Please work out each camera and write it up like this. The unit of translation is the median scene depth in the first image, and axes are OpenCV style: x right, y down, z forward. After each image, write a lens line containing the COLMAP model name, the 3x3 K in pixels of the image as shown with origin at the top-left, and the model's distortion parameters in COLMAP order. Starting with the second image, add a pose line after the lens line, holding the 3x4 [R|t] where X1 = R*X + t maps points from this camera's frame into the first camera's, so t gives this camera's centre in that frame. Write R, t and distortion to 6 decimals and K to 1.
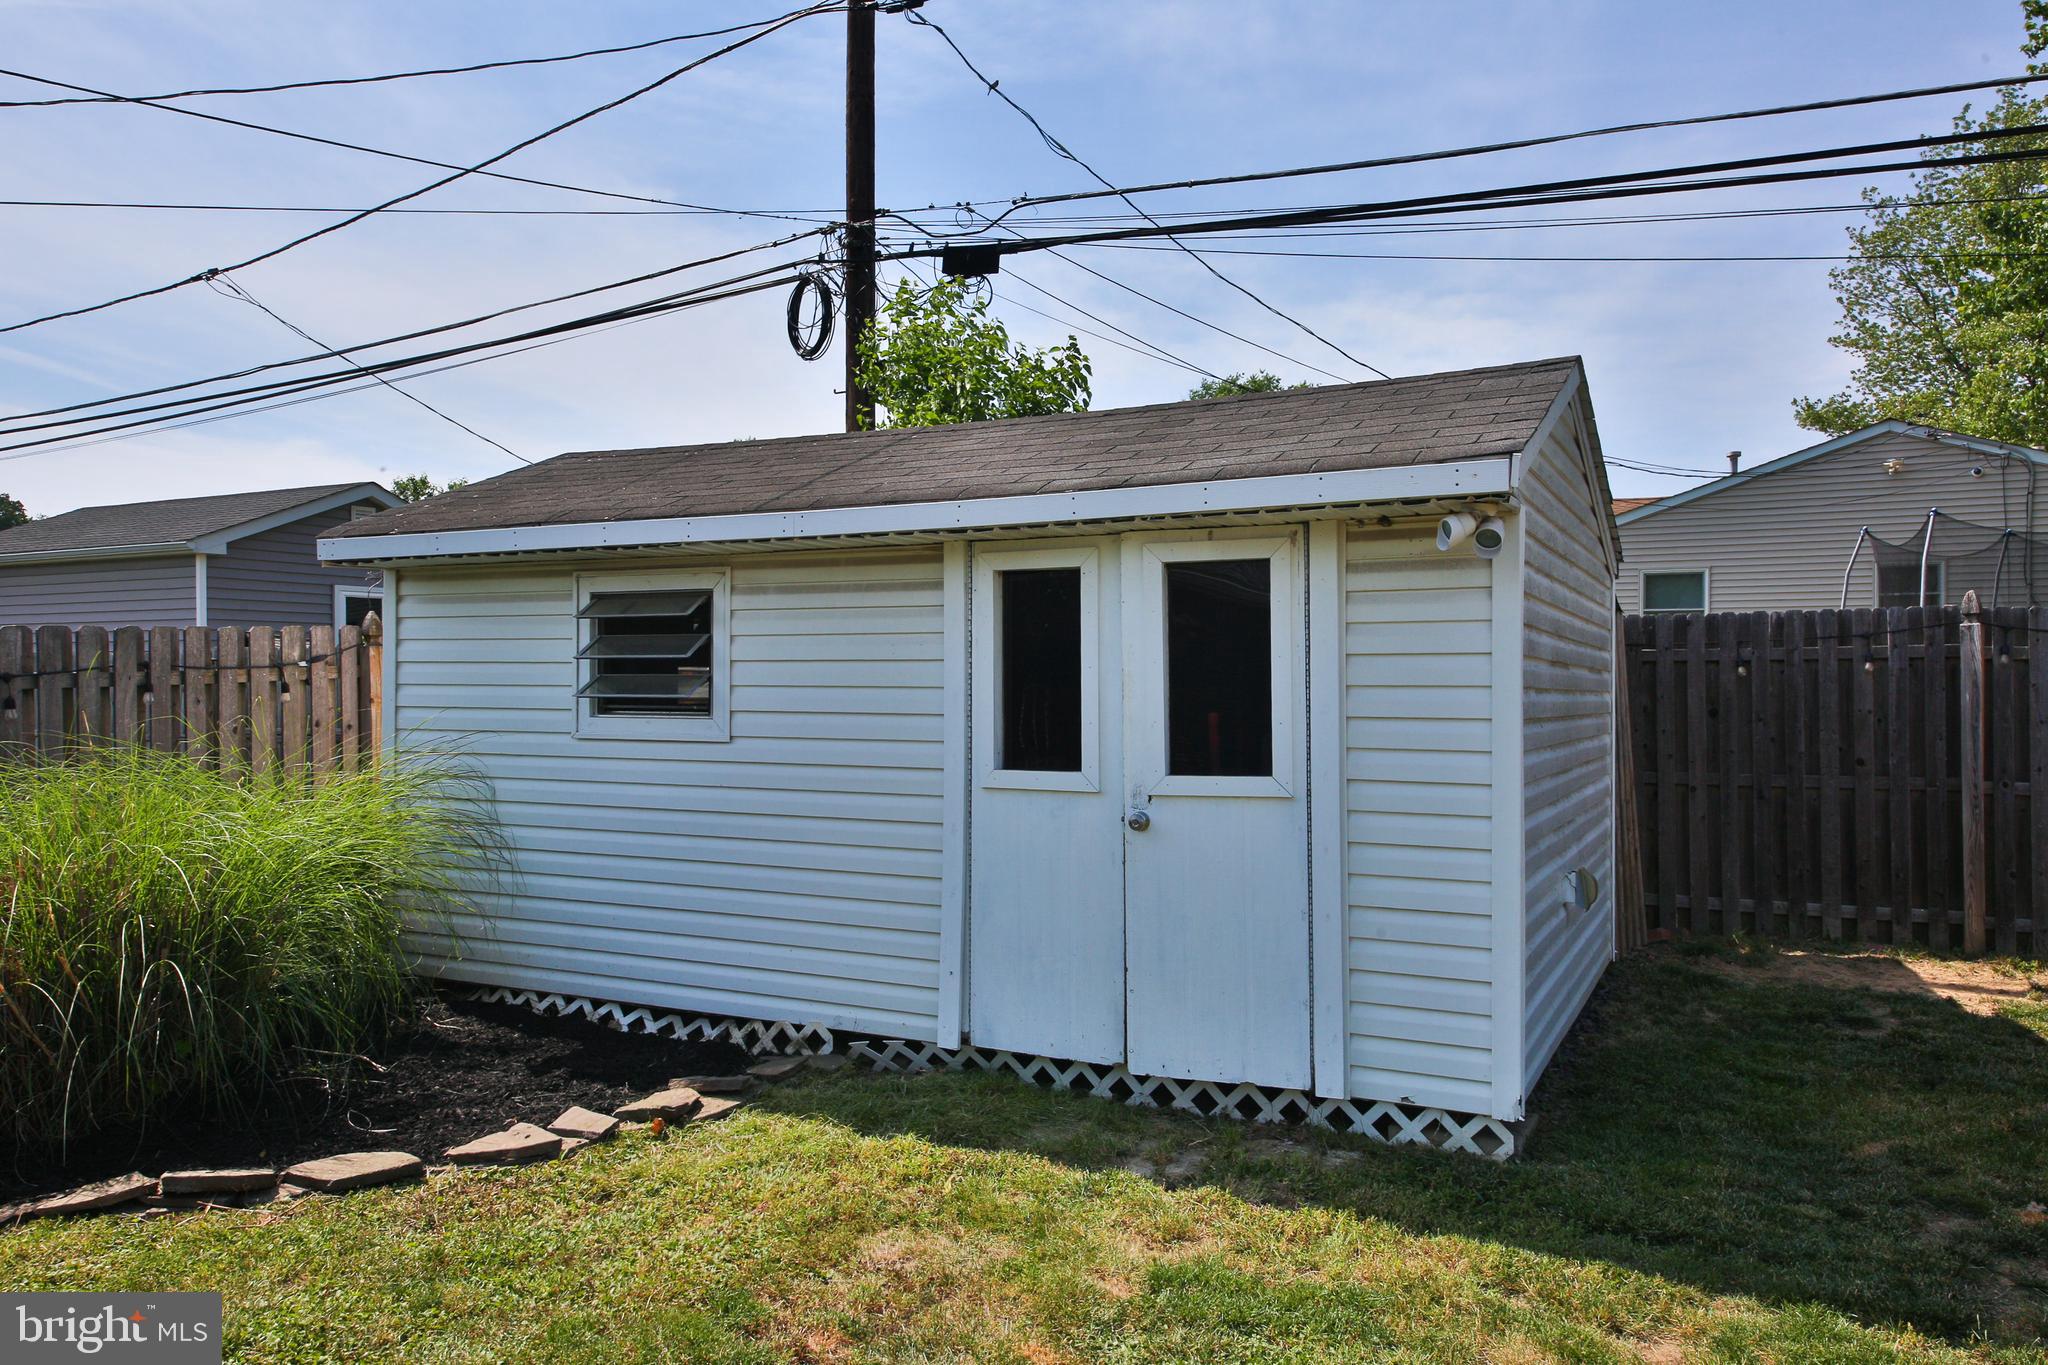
lens RADIAL K [[1437.4, 0, 1028.3], [0, 1437.4, 668.3], [0, 0, 1]] dist [0.088098, -0.002794]
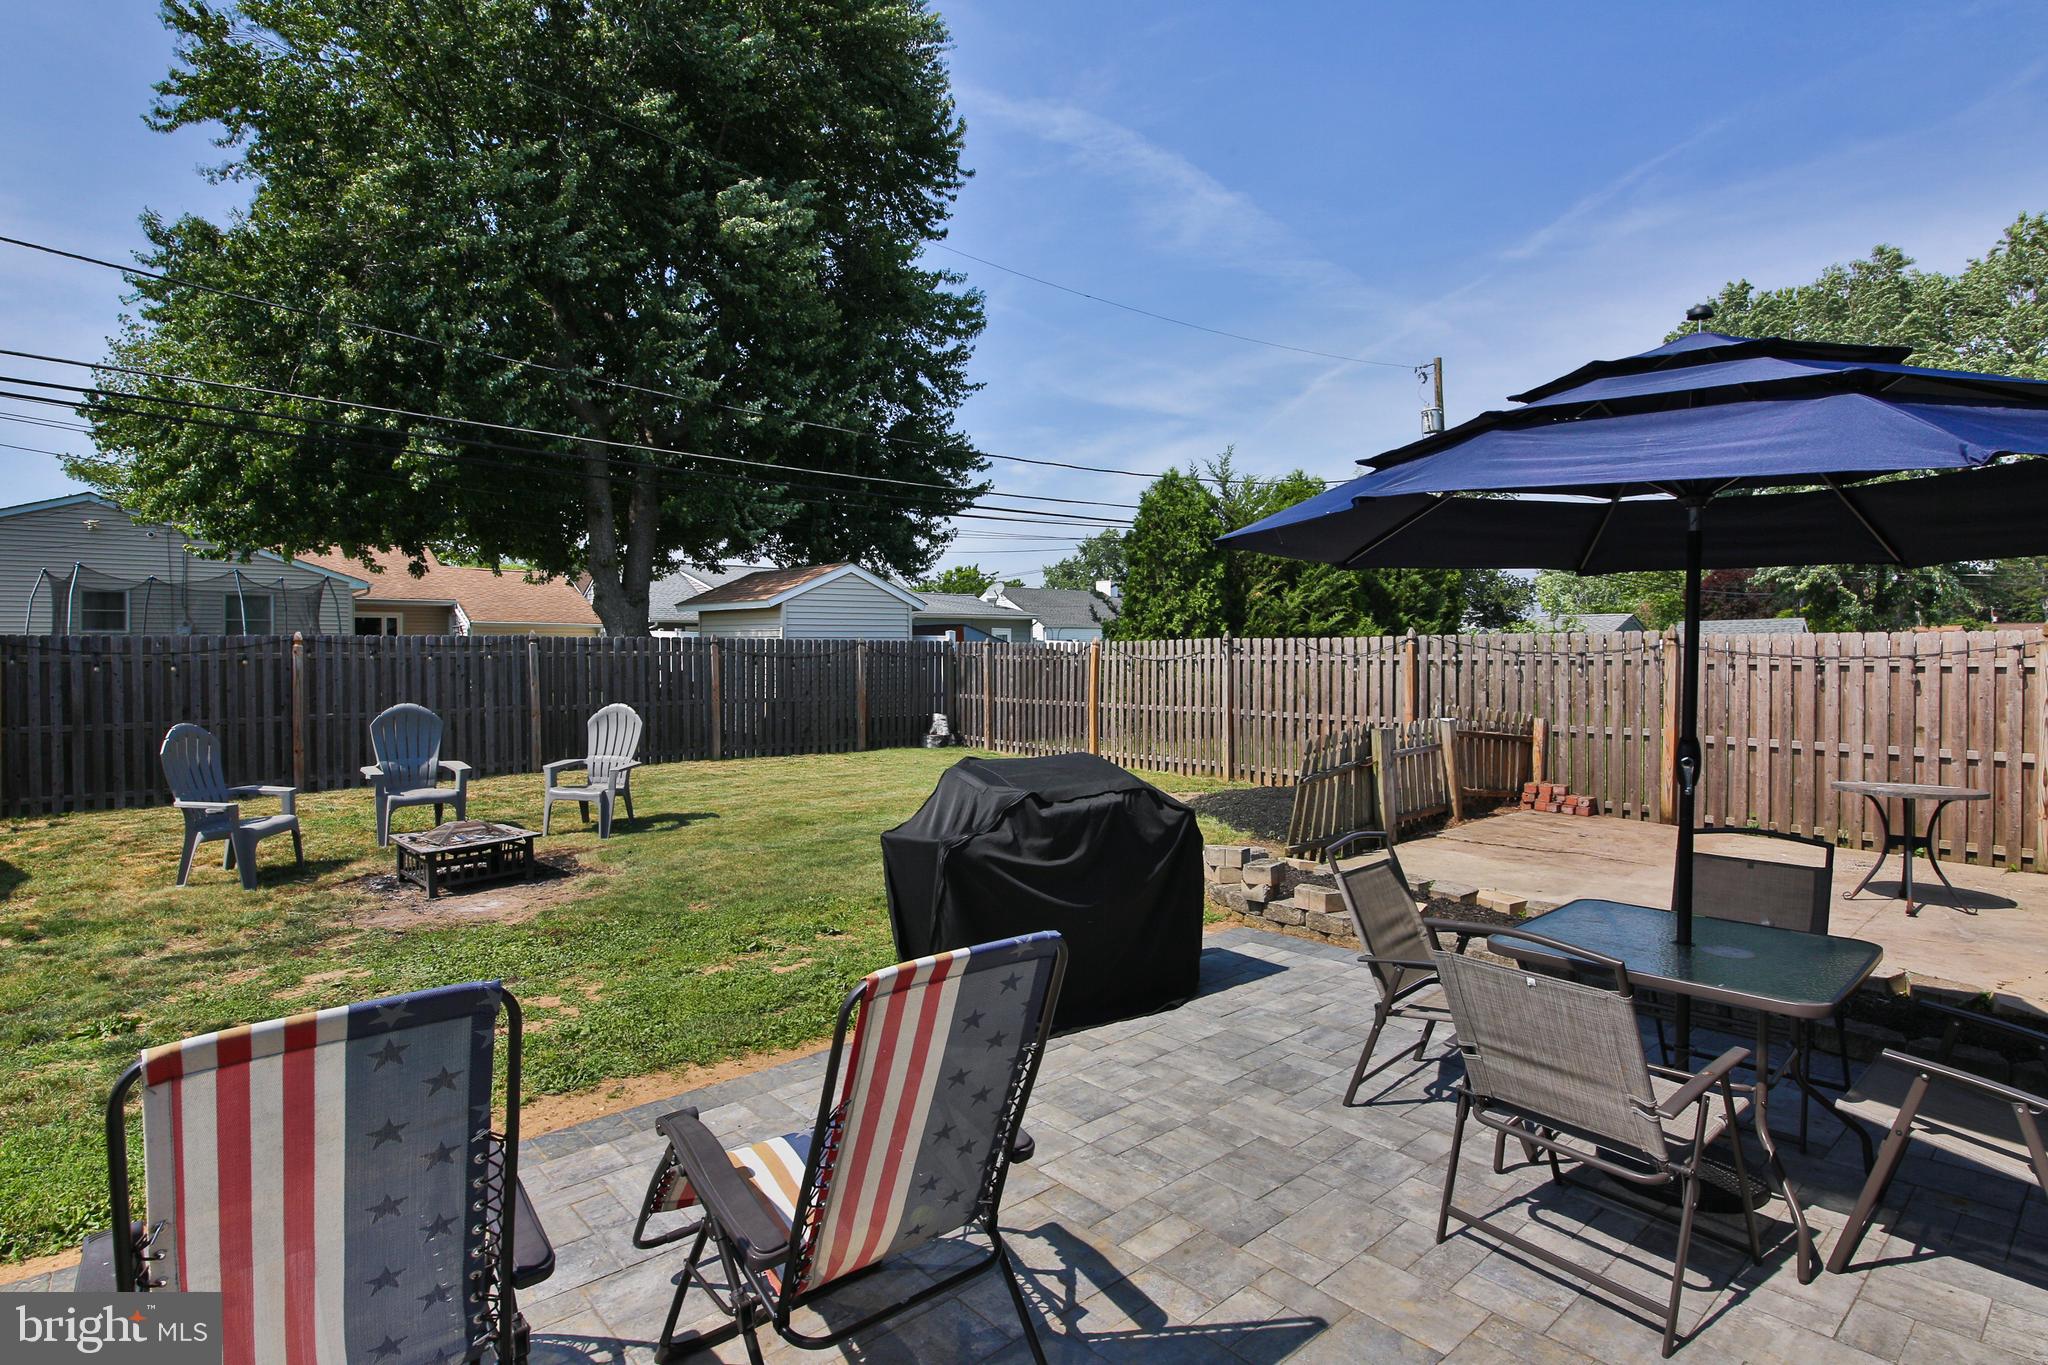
lens RADIAL K [[1030.9, 0, 1026.5], [0, 1030.9, 652.0], [0, 0, 1]] dist [0.016863, -0.001239]
pose [[0.378969, -0.003258, 0.925404, -0.107266], [0.003836, 0.999991, 0.001949, -0.024148], [-0.925401, 0.002812, 0.378978, -0.910983]]
